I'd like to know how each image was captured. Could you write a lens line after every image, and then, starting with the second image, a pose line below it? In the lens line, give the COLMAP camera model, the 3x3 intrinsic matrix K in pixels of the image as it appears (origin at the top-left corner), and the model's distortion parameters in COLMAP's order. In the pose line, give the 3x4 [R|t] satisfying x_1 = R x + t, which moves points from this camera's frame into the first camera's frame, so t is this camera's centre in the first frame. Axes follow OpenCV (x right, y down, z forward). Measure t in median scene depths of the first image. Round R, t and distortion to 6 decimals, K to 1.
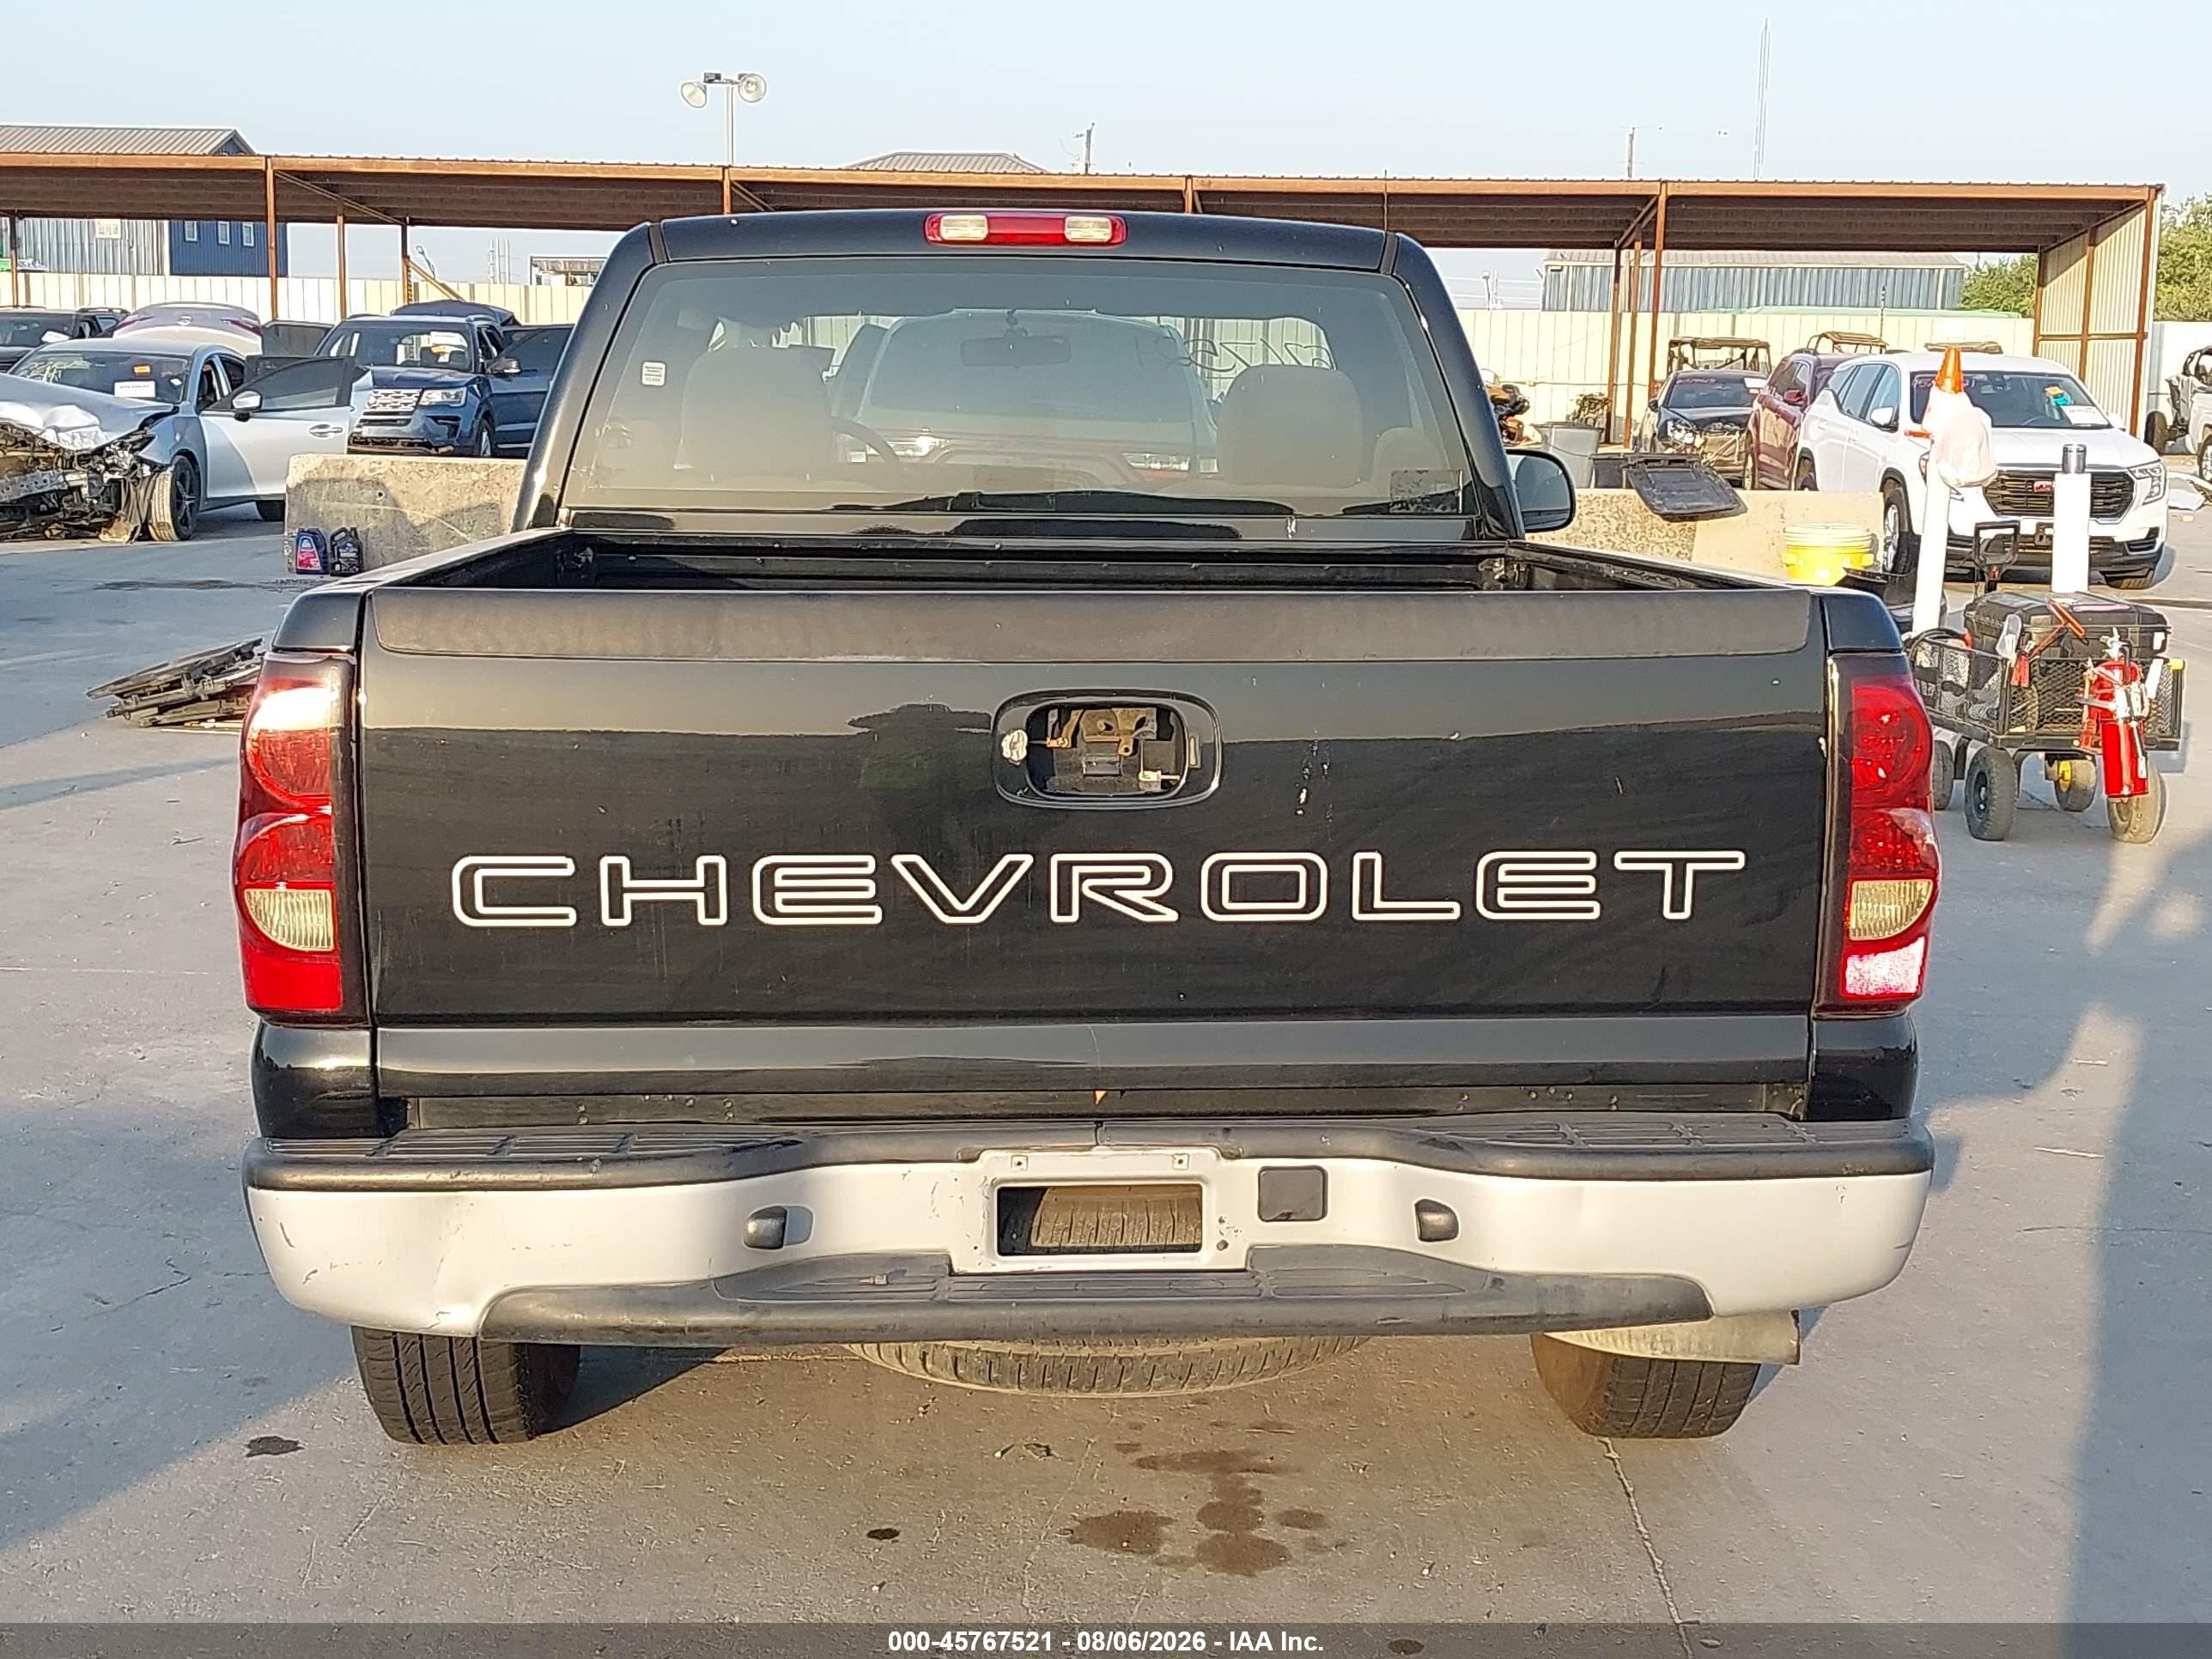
lens RADIAL K [[3076.0, 0, 1126.7], [0, 3076.0, 831.1], [0, 0, 1]] dist [0.029173, 0.000000]
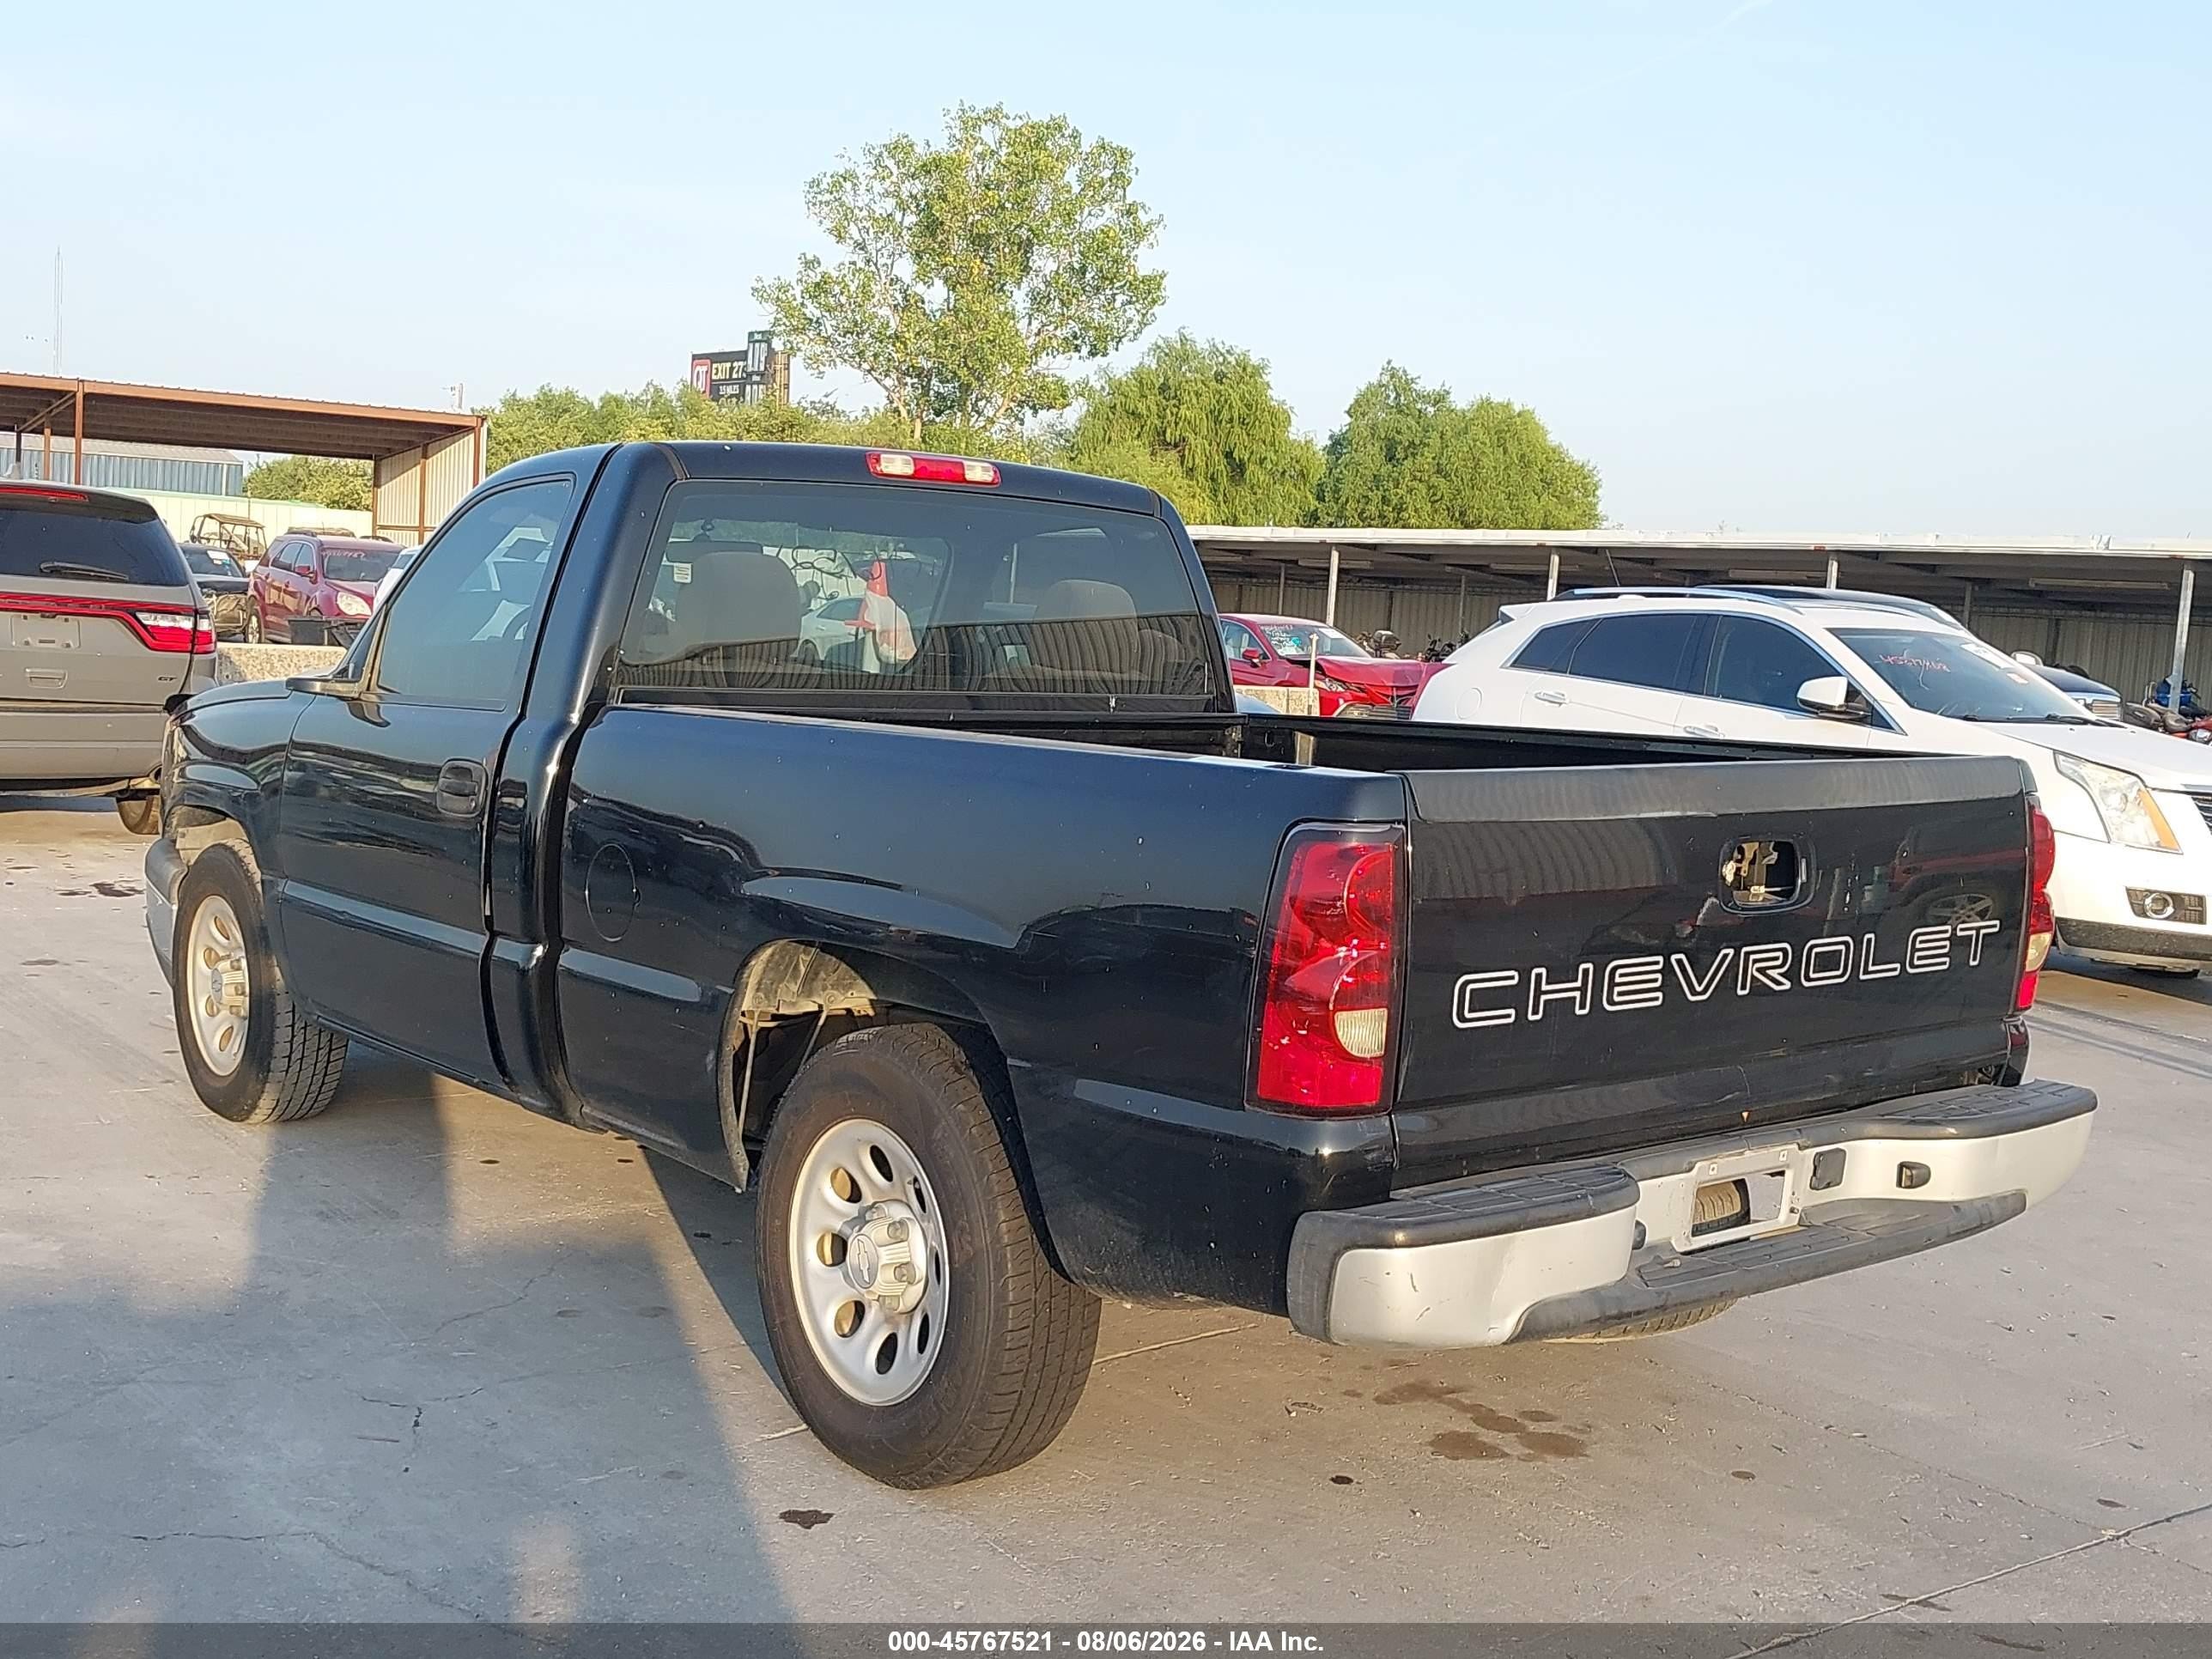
lens RADIAL K [[2421.6, 0, 1111.5], [0, 2421.6, 822.8], [0, 0, 1]] dist [0.049060, 0.000000]
pose [[0.807077, -0.029853, 0.589691, -0.911354], [0.051149, 0.998501, -0.019456, -0.042562], [-0.588226, 0.045865, 0.807395, 0.254306]]
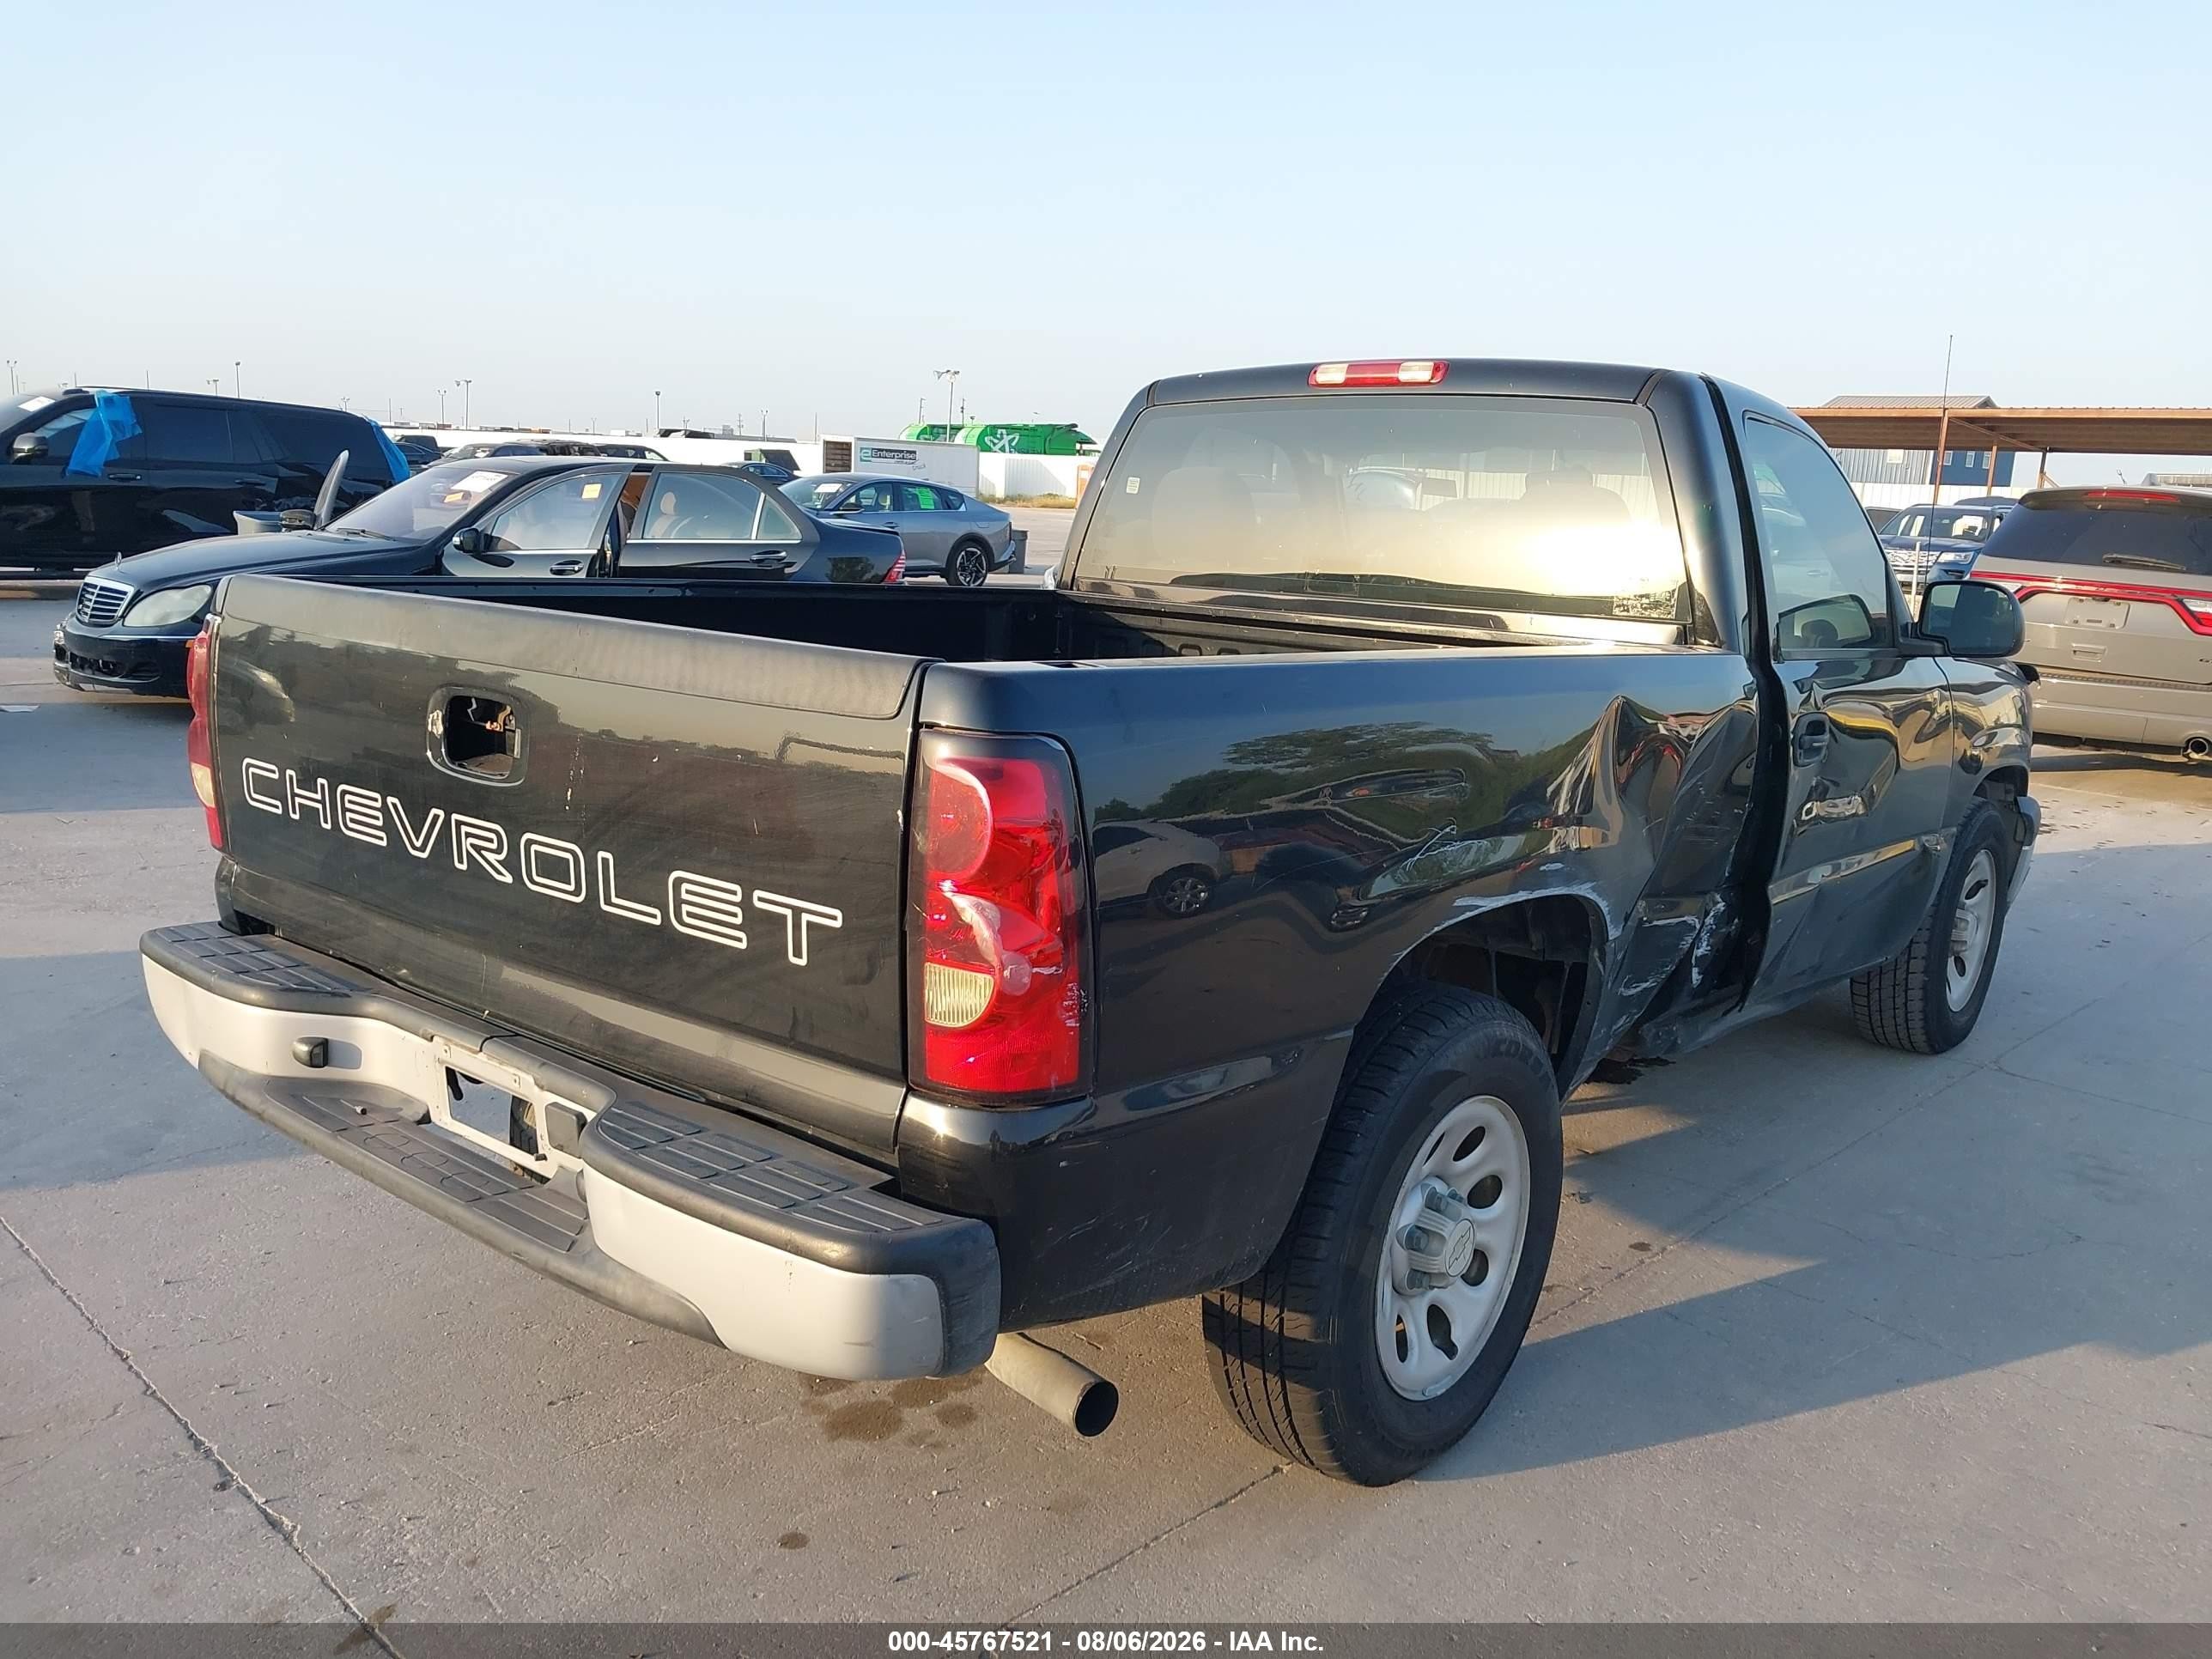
lens RADIAL K [[1751.6, 0, 1115.3], [0, 1751.6, 840.9], [0, 0, 1]] dist [0.039044, -0.059812]
pose [[0.730689, 0.151647, -0.665655, 0.642234], [-0.138164, 0.987689, 0.073349, -0.070020], [0.668584, 0.038375, 0.742646, 0.639344]]
